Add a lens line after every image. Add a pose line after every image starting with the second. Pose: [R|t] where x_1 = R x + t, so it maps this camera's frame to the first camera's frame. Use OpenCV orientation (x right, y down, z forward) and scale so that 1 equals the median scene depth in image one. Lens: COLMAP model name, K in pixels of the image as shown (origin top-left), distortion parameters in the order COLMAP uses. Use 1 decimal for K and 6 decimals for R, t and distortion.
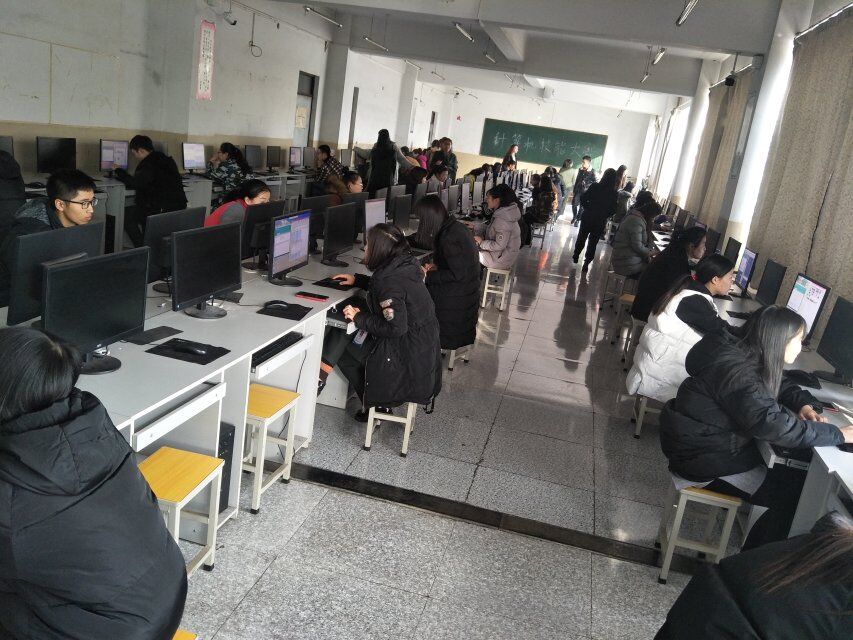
lens RADIAL K [[716.7, 0, 431.1], [0, 716.7, 322.4], [0, 0, 1]] dist [-0.007538, -0.010291]
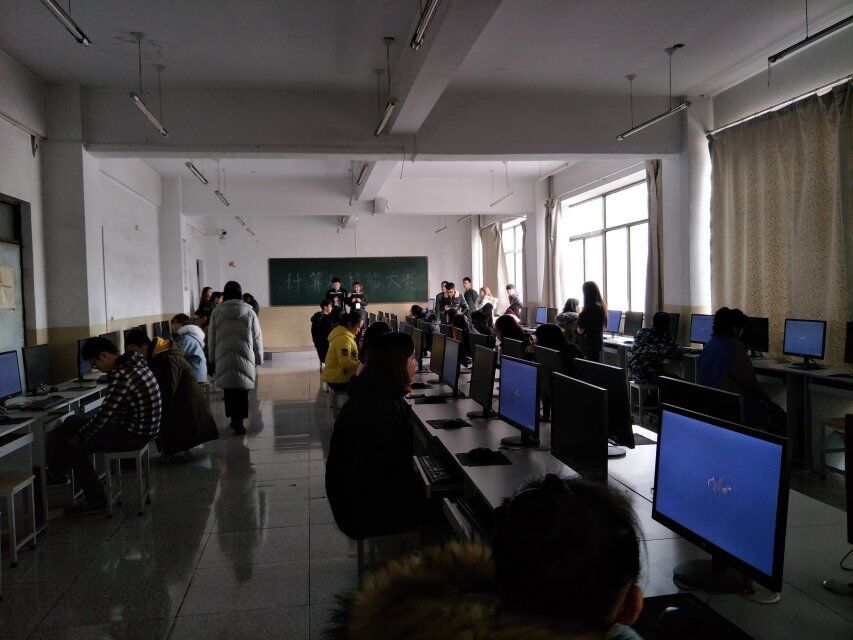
lens RADIAL K [[716.7, 0, 431.1], [0, 716.7, 322.4], [0, 0, 1]] dist [-0.007538, -0.010291]
pose [[0.913354, -0.177868, 0.366261, -0.291232], [0.244659, 0.958782, -0.144497, -0.371865], [-0.325463, 0.221586, 0.919224, 1.410247]]
